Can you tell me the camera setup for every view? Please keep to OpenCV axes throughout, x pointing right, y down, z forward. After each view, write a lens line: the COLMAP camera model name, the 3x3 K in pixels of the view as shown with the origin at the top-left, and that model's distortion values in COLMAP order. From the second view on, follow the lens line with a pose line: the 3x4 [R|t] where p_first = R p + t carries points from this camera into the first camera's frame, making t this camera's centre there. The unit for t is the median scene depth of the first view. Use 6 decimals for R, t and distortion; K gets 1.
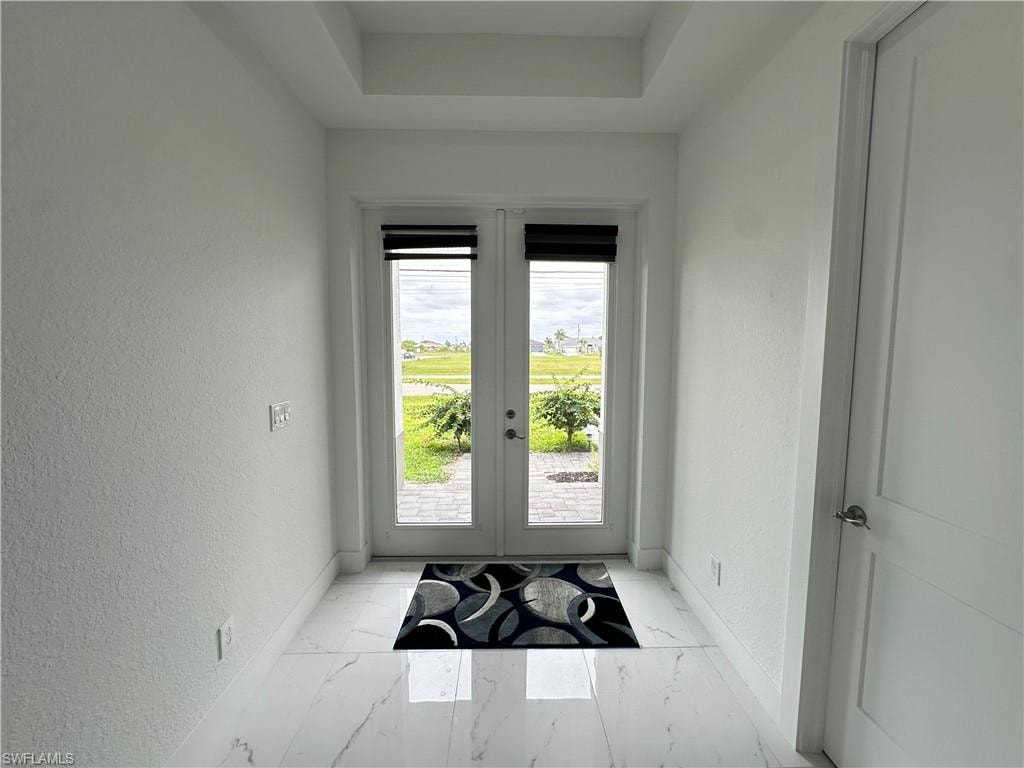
lens RADIAL K [[408.3, 0, 507.6], [0, 408.3, 383.6], [0, 0, 1]] dist [-0.000114, 0.000040]
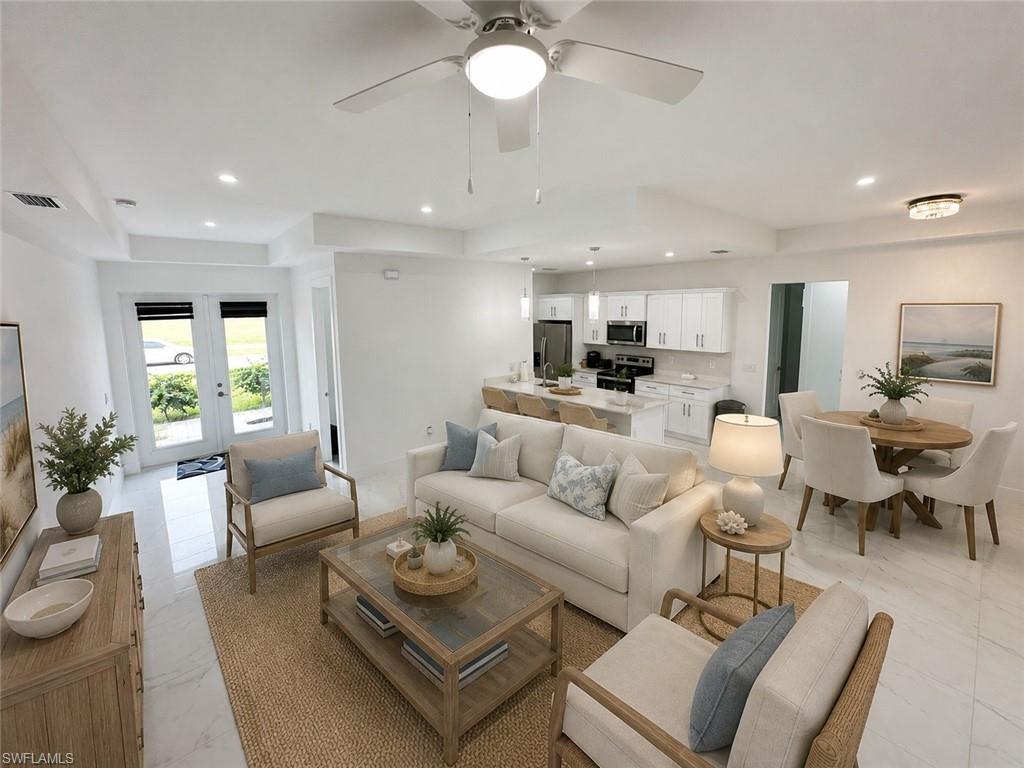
lens RADIAL K [[397.7, 0, 495.4], [0, 397.7, 349.5], [0, 0, 1]] dist [0.001694, 0.000092]
pose [[0.792674, -0.079647, 0.604421, -0.097908], [0.069121, 0.996778, 0.040701, -0.109933], [-0.605715, 0.009515, 0.795625, -1.653313]]
